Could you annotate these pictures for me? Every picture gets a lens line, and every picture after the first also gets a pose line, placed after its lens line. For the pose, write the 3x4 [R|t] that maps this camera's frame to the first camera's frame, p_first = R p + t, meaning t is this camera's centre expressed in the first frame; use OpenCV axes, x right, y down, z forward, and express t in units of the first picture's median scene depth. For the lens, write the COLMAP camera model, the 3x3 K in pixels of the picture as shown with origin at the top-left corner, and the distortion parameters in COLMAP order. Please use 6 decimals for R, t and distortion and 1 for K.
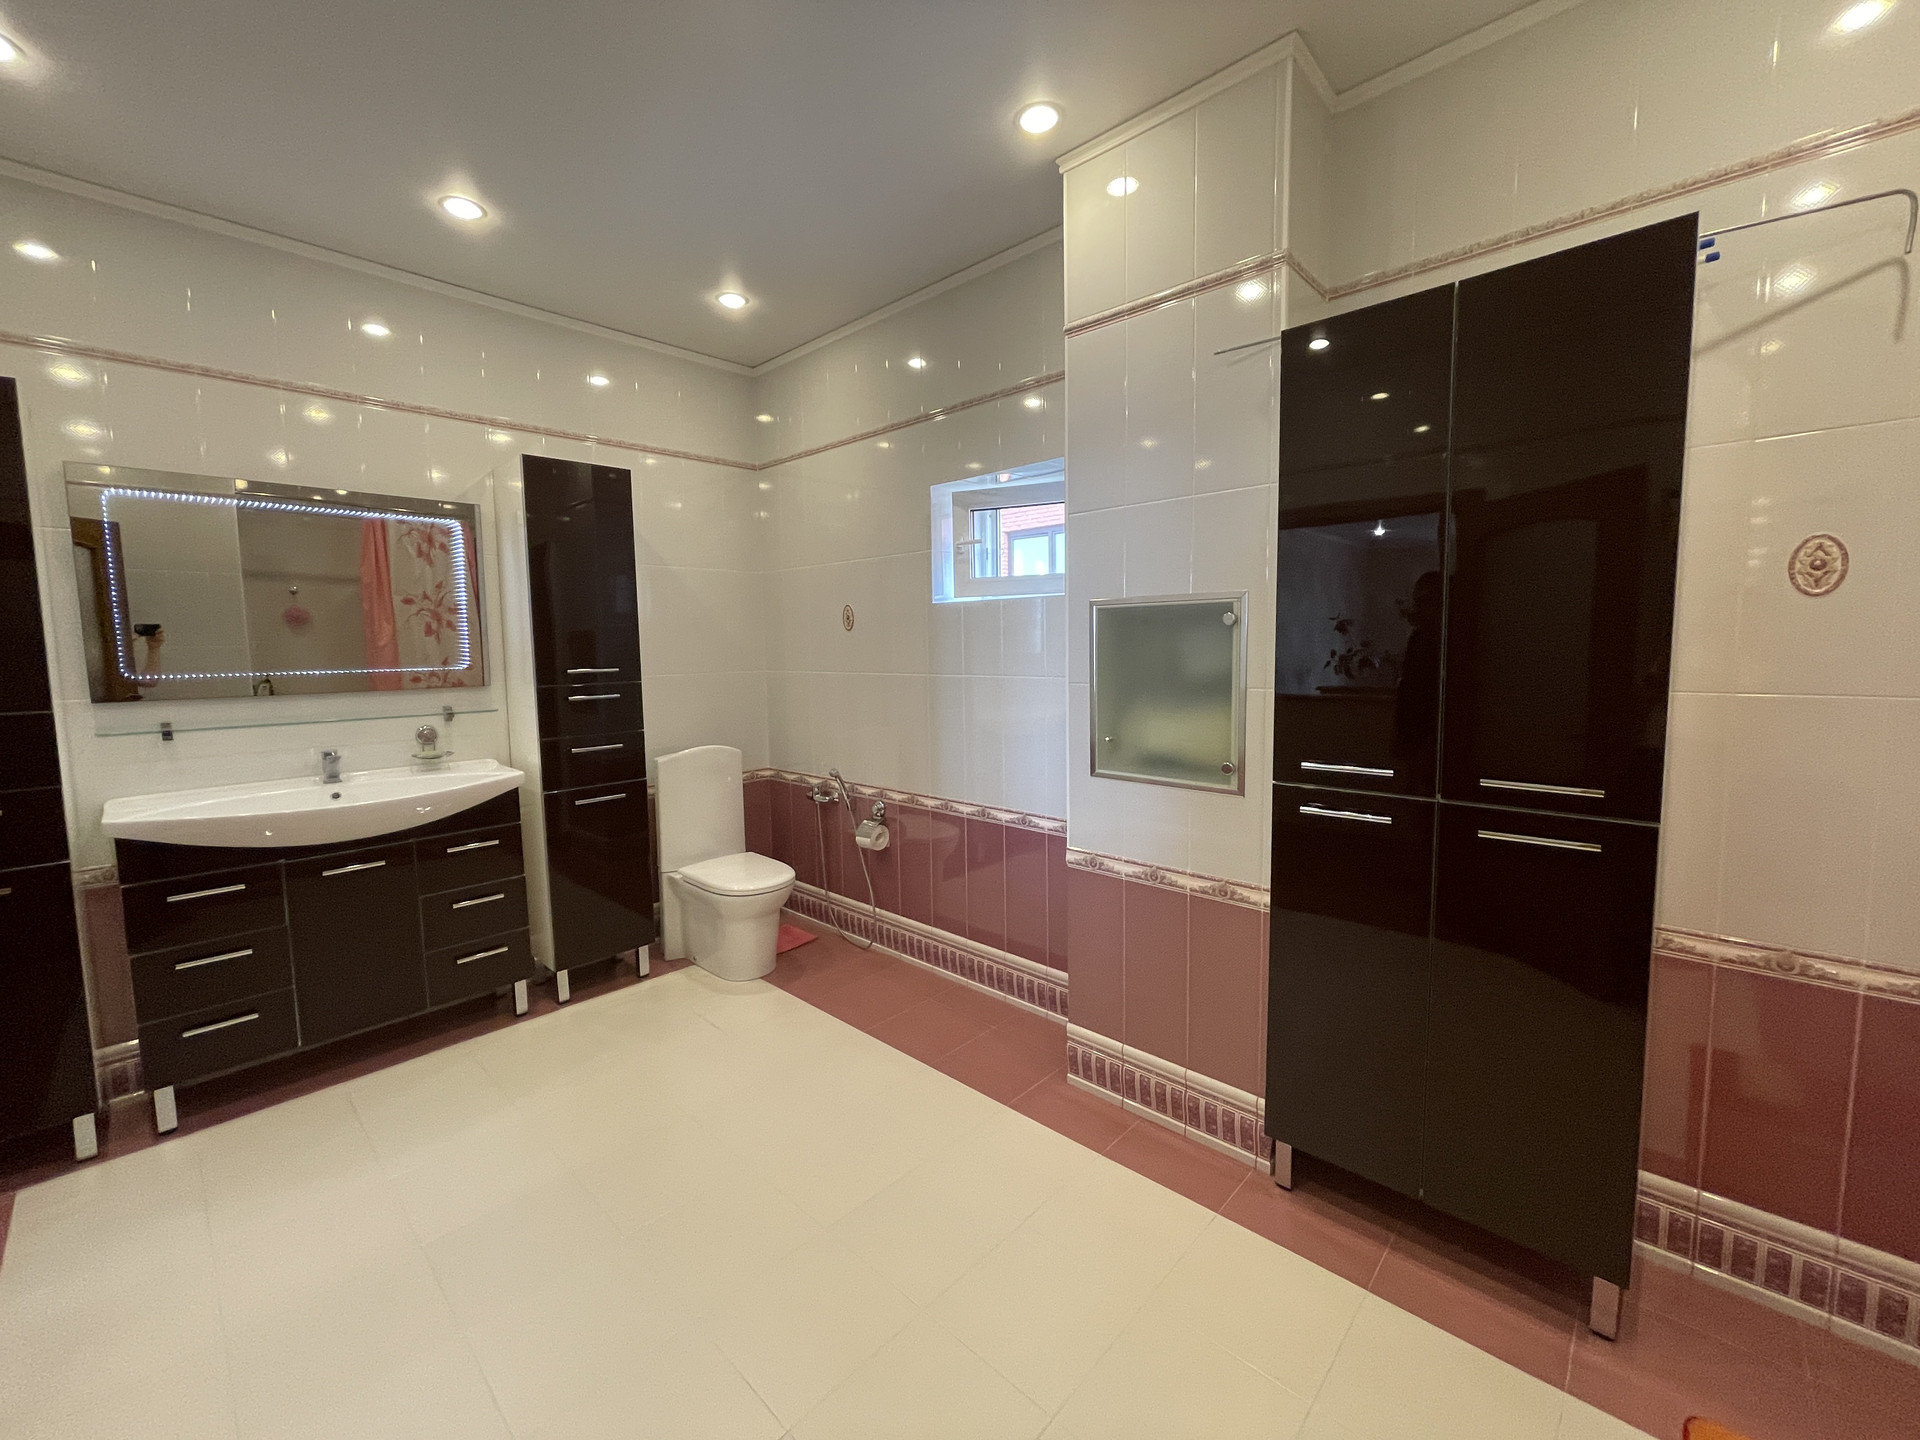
lens RADIAL K [[767.9, 0, 965.9], [0, 767.9, 715.1], [0, 0, 1]] dist [0.000626, -0.000206]
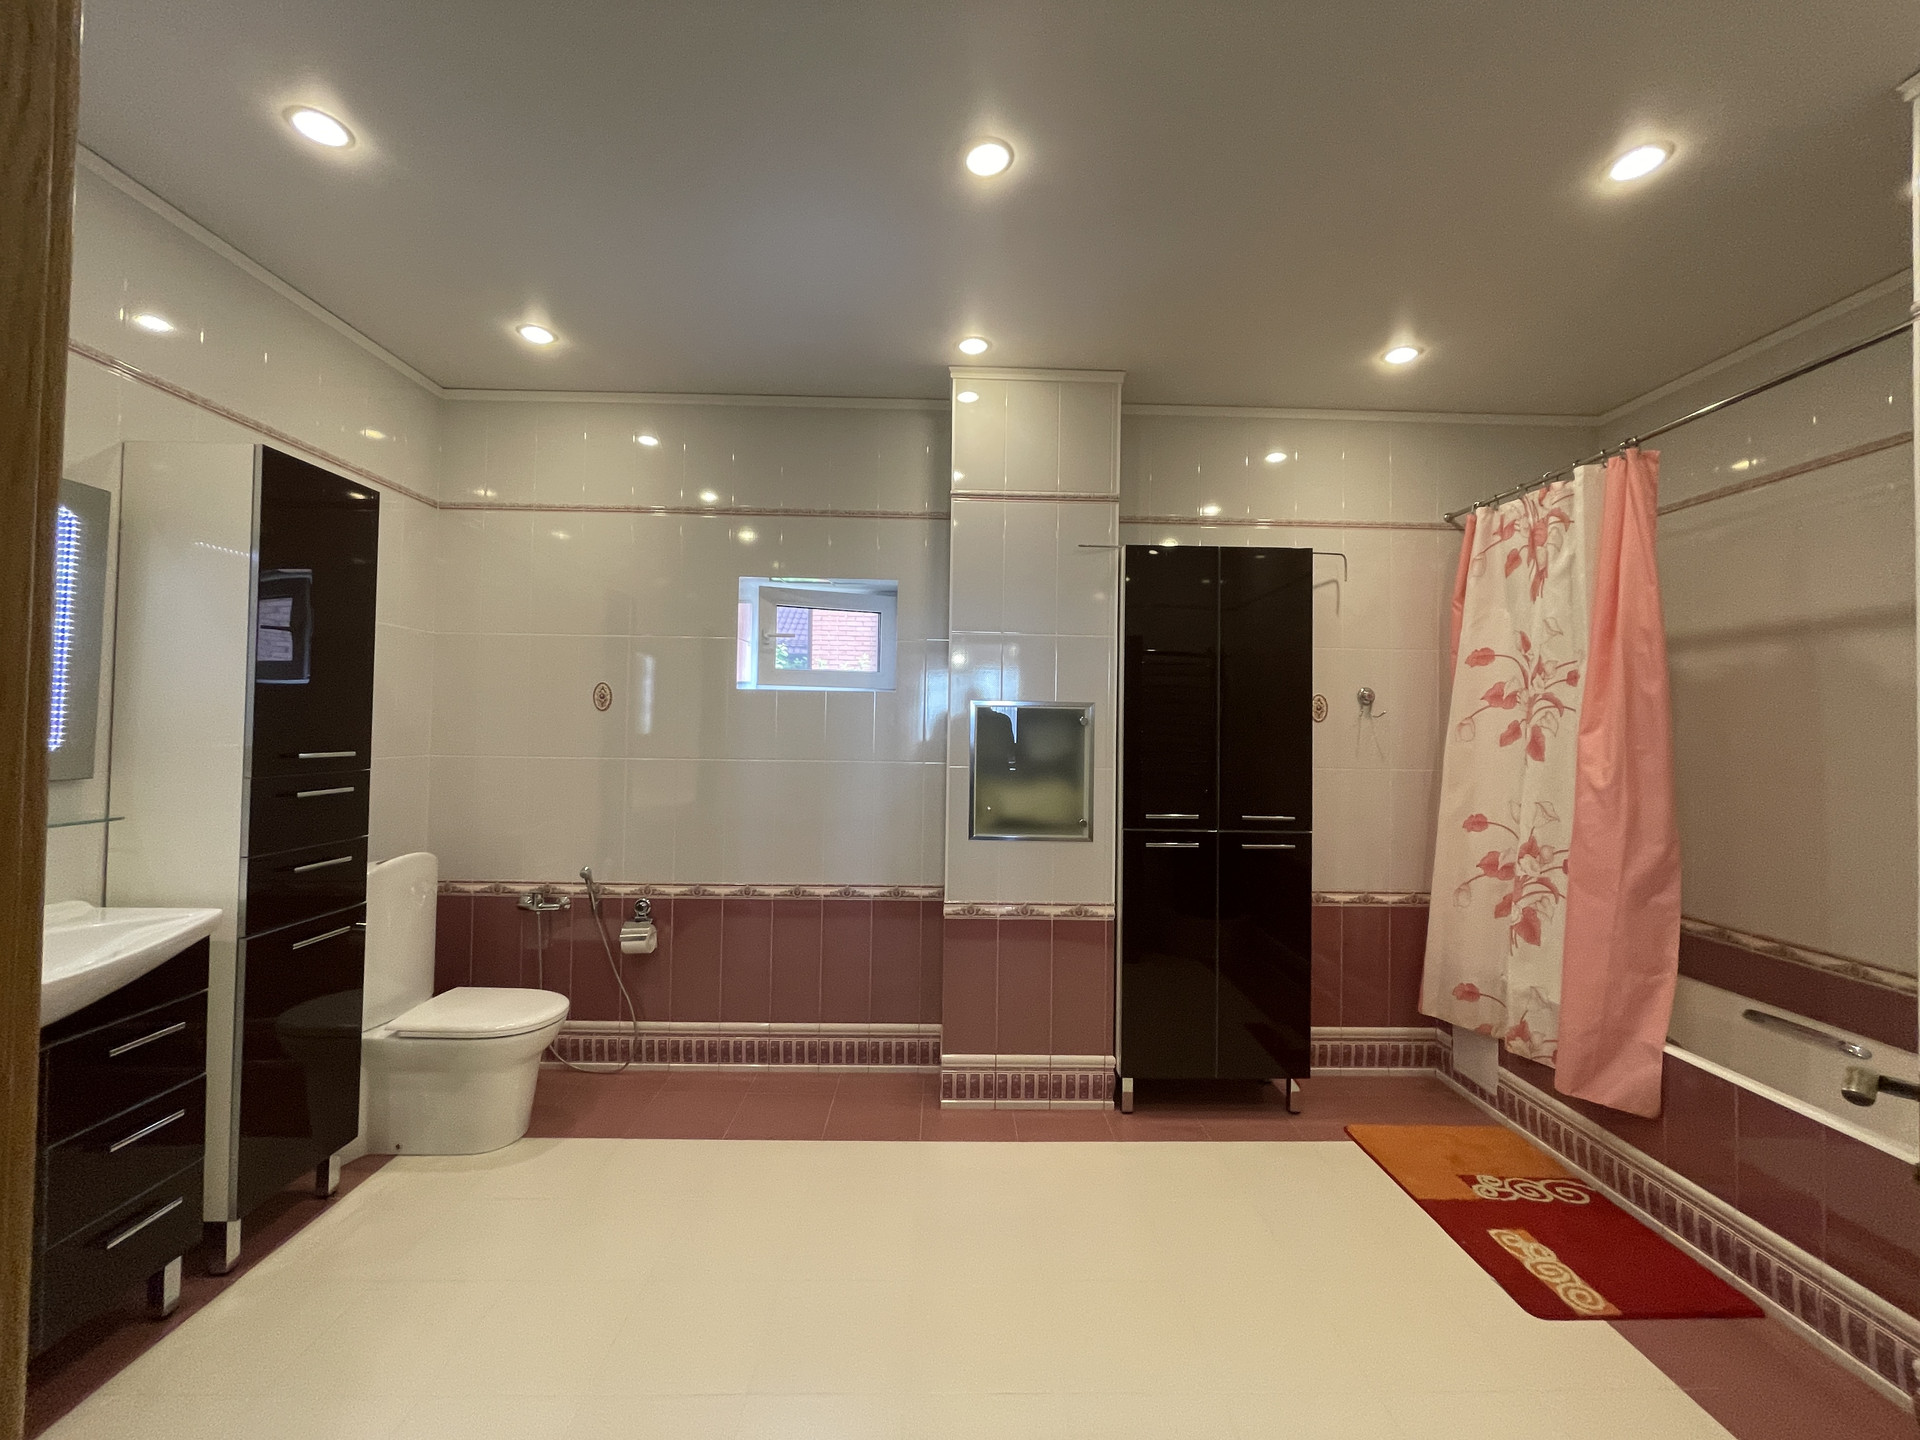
lens RADIAL K [[767.9, 0, 969.3], [0, 767.9, 713.1], [0, 0, 1]] dist [0.000626, -0.000206]
pose [[0.720255, 0.039114, 0.692606, -0.606170], [0.039253, 0.994512, -0.096984, -0.003782], [-0.692598, 0.097039, 0.714767, 0.072597]]
